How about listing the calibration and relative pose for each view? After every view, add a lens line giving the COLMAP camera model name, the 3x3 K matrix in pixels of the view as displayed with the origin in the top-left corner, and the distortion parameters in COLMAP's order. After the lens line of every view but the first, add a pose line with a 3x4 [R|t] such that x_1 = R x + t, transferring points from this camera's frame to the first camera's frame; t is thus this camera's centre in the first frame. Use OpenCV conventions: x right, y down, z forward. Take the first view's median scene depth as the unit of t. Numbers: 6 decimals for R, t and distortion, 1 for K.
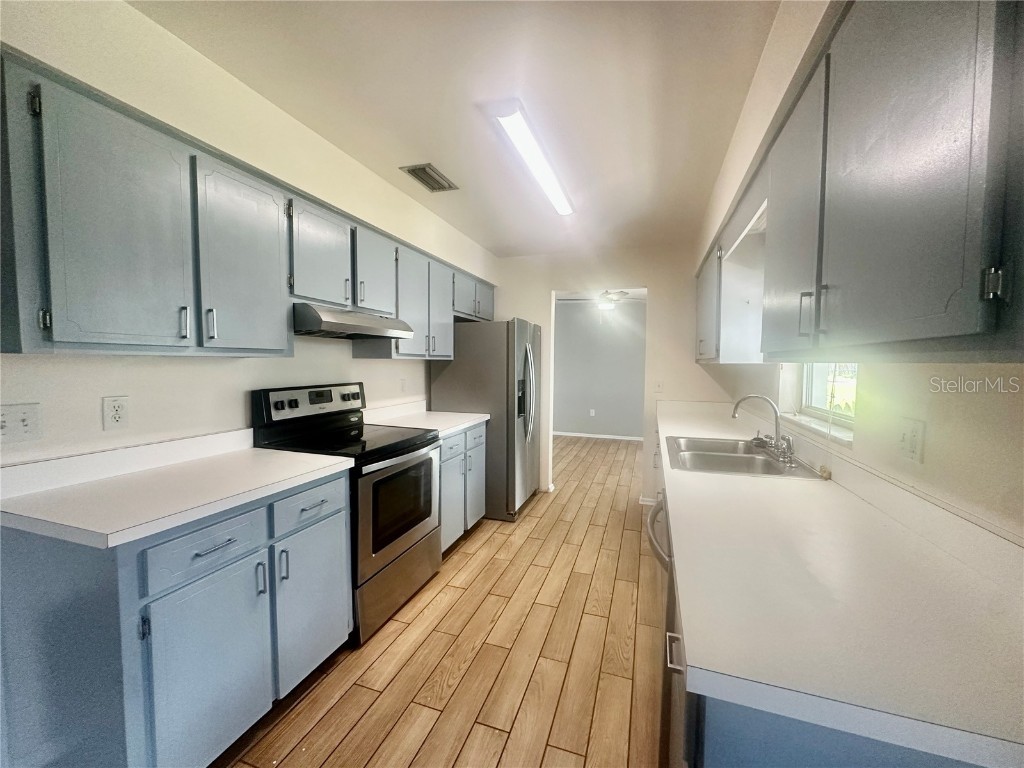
lens RADIAL K [[410.0, 0, 513.1], [0, 410.0, 383.8], [0, 0, 1]] dist [0.000404, 0.001184]
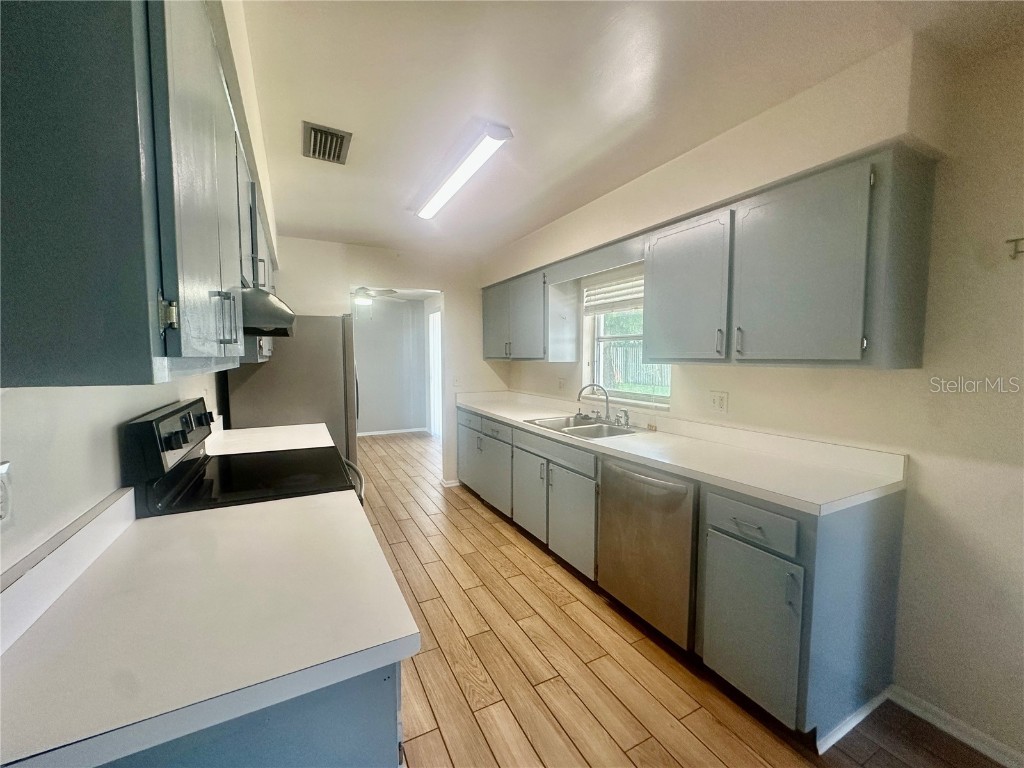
lens RADIAL K [[410.0, 0, 514.1], [0, 410.0, 383.1], [0, 0, 1]] dist [0.000404, 0.001184]
pose [[0.681789, -0.051625, 0.729725, -0.712025], [0.038975, 0.998654, 0.034237, -0.041077], [-0.730510, 0.005099, 0.682883, 0.204191]]
